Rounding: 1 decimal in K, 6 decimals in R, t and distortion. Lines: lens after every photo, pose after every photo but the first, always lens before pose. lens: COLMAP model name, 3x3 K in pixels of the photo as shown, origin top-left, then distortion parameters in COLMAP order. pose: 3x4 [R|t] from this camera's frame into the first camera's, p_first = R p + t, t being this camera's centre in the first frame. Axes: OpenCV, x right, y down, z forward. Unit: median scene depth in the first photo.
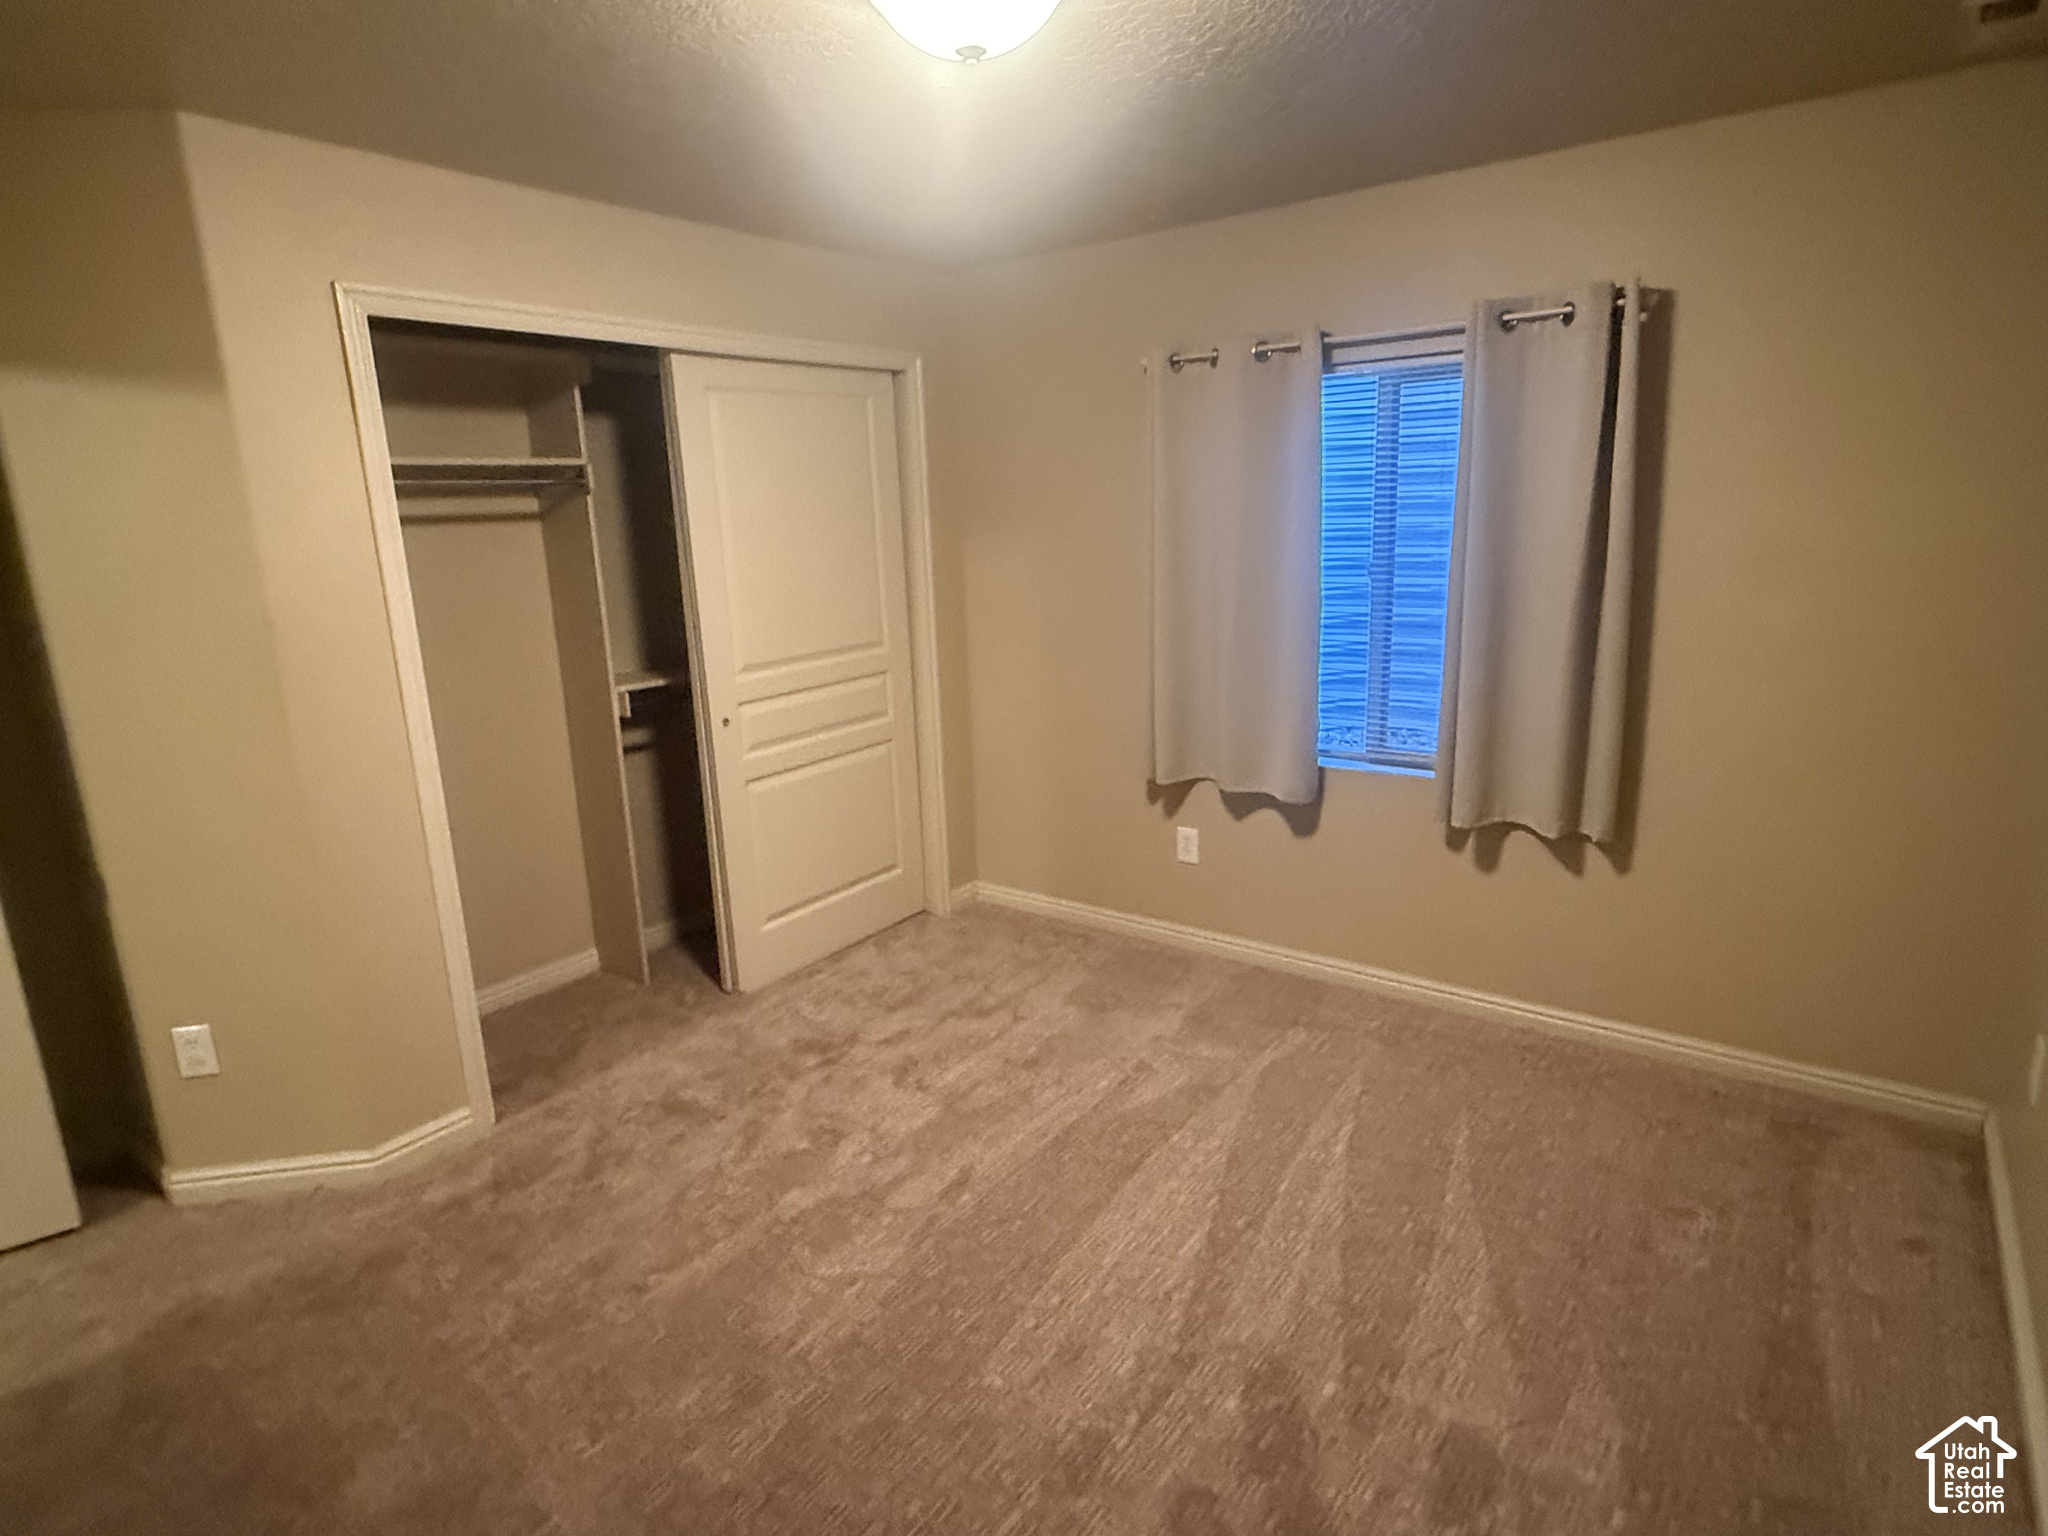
lens RADIAL K [[1101.3, 0, 1021.9], [0, 1101.3, 760.3], [0, 0, 1]] dist [-0.001319, 0.002228]
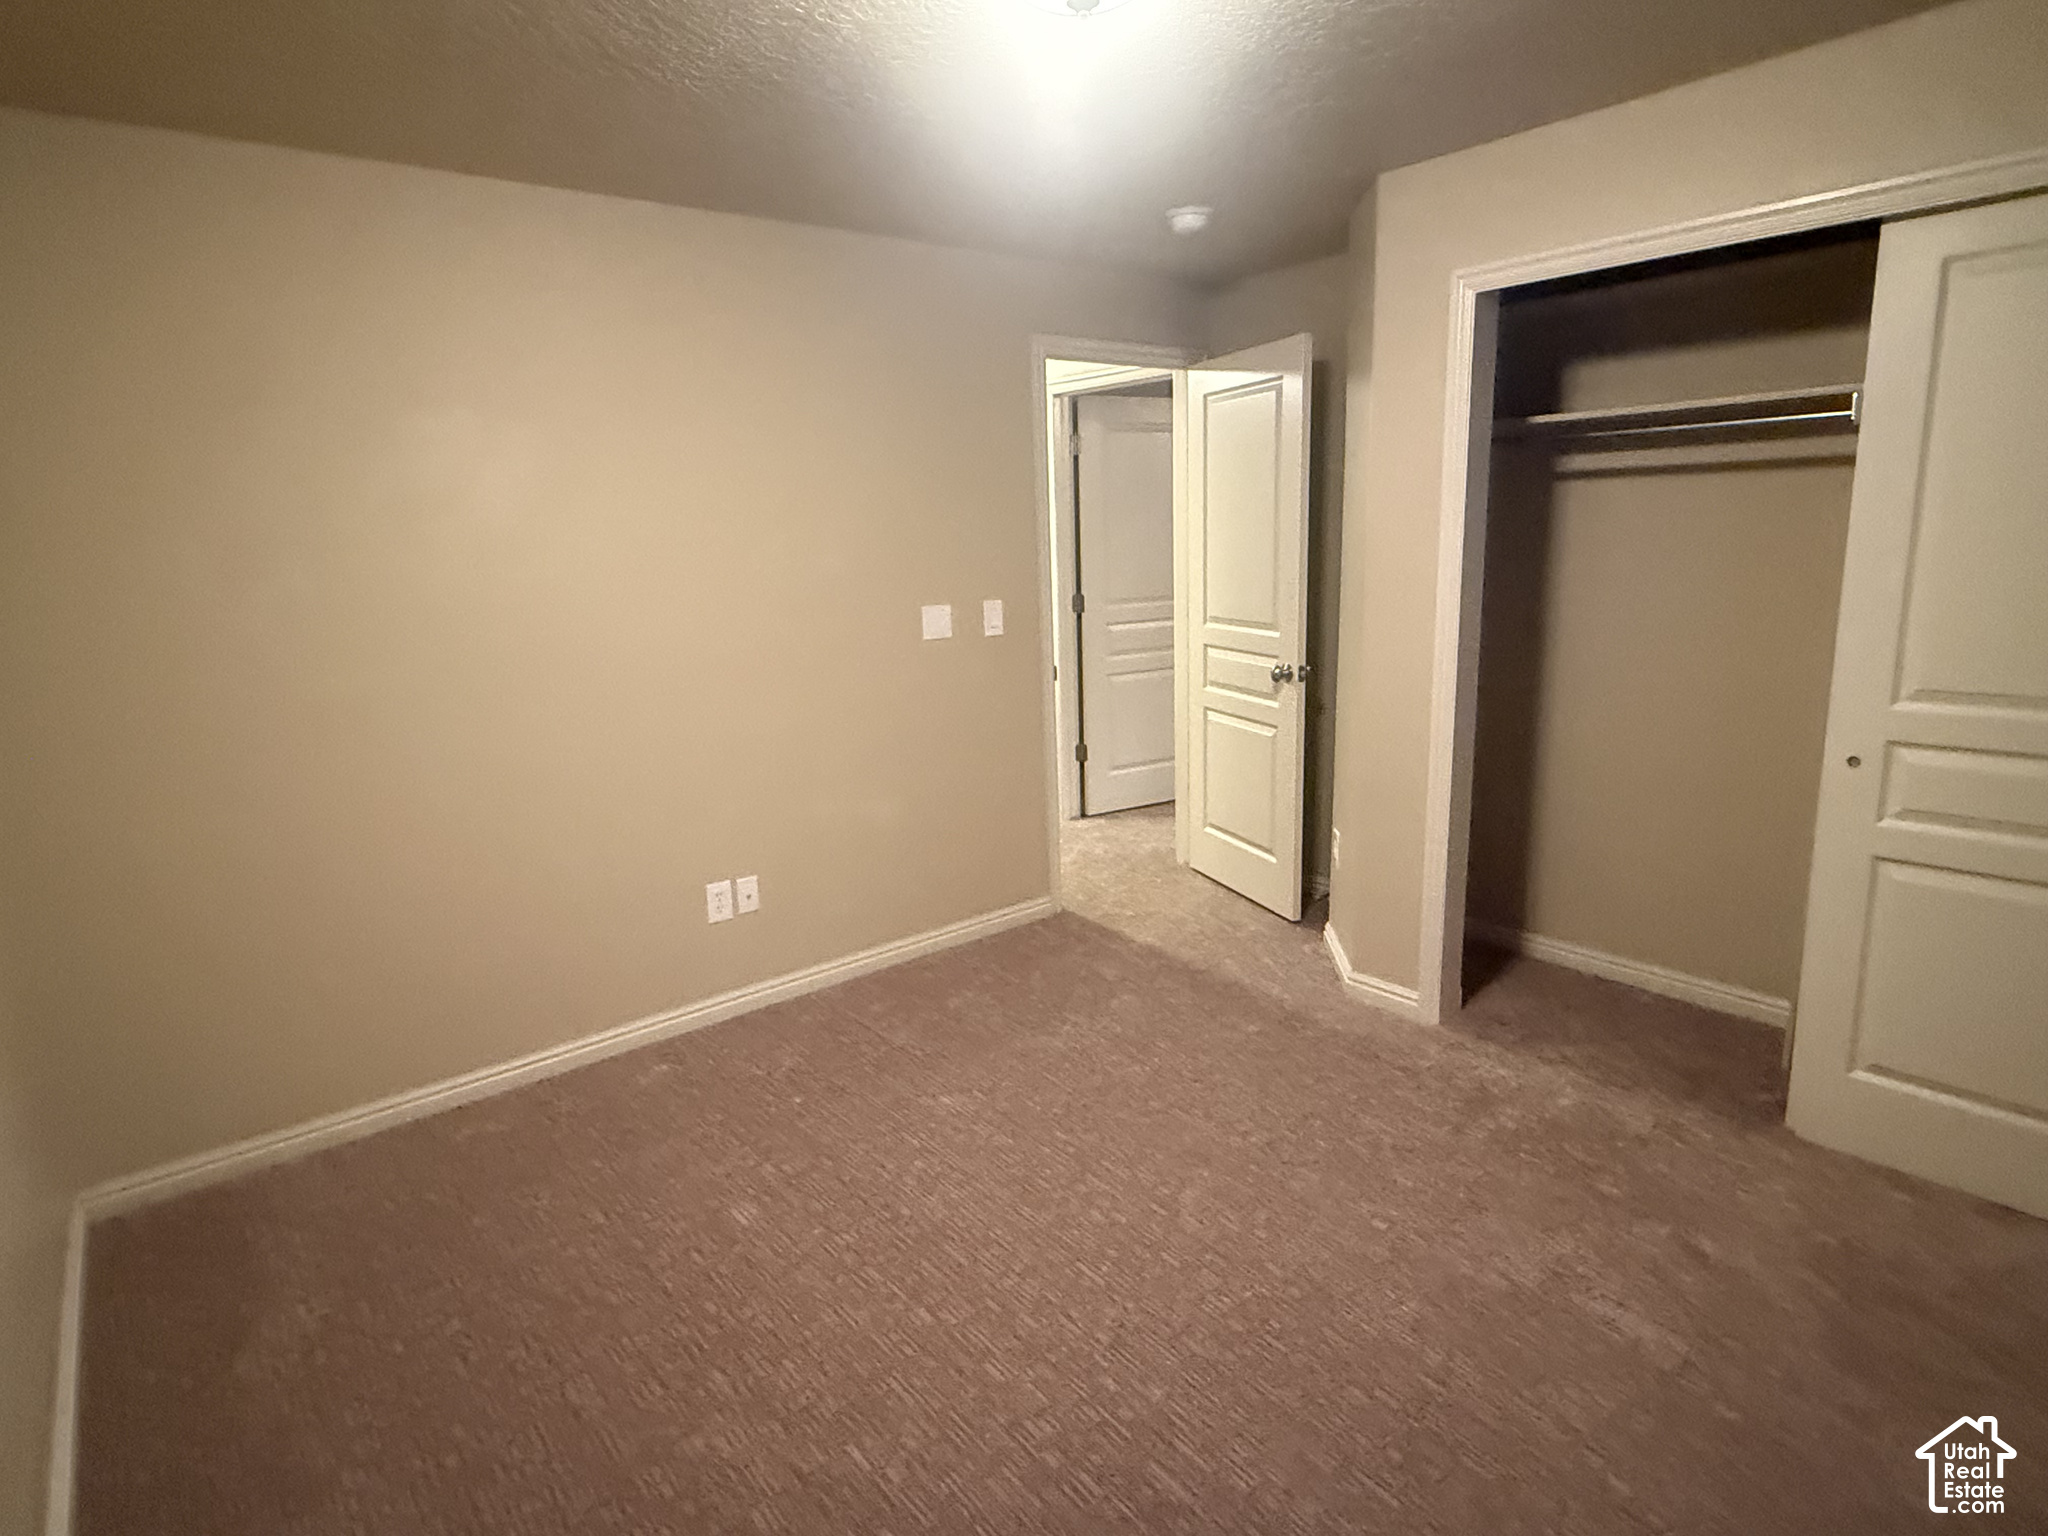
lens RADIAL K [[1101.3, 0, 1021.9], [0, 1101.3, 760.3], [0, 0, 1]] dist [-0.001319, 0.002228]
pose [[-0.224996, 0.252853, -0.940979, 0.601553], [-0.179201, 0.938529, 0.295044, -0.175022], [0.957739, 0.235008, -0.165854, 0.735113]]
